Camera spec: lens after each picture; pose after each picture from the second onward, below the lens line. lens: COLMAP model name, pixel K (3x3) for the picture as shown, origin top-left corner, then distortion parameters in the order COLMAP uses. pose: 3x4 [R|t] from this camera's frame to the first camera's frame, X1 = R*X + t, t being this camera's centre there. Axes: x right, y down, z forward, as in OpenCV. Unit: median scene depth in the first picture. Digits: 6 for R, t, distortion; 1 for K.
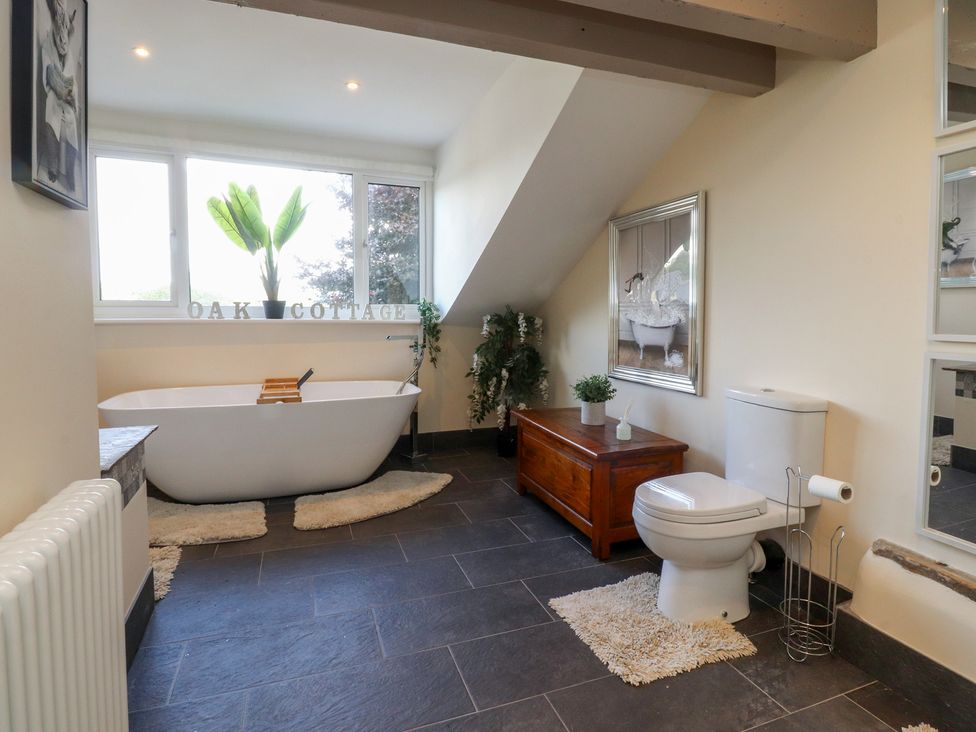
lens RADIAL K [[520.4, 0, 482.2], [0, 520.4, 344.2], [0, 0, 1]] dist [0.000183, -0.020949]
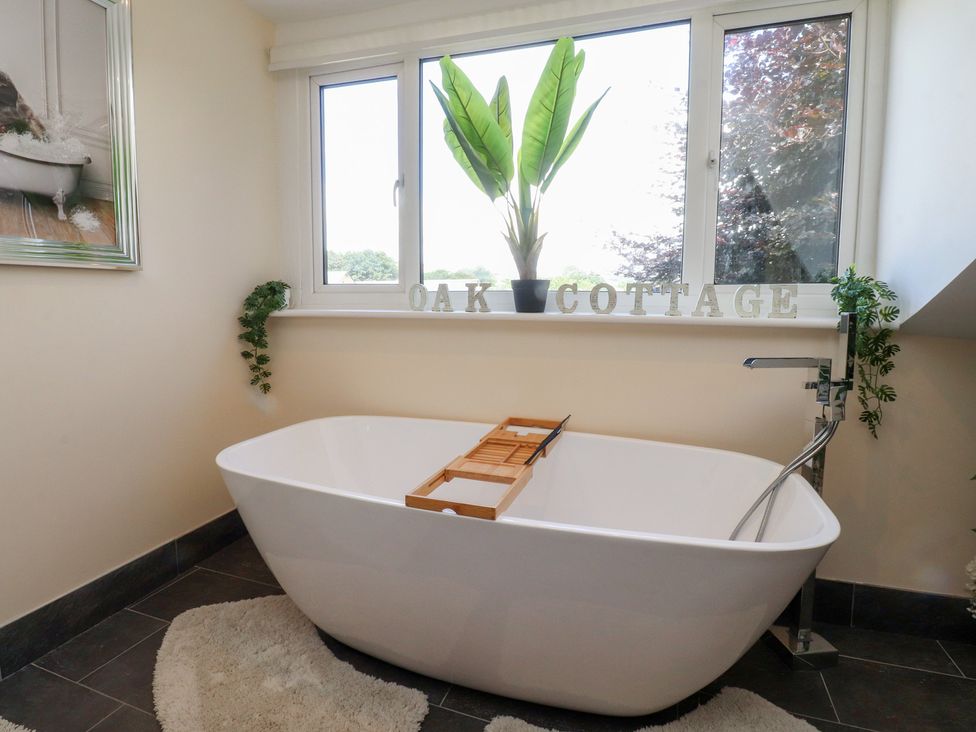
lens RADIAL K [[520.4, 0, 482.2], [0, 520.4, 344.2], [0, 0, 1]] dist [0.000183, -0.020949]
pose [[0.774388, 0.050878, -0.630662, -0.079427], [-0.040098, 0.998704, 0.031334, -0.029198], [0.631439, 0.001024, 0.775425, 0.511055]]
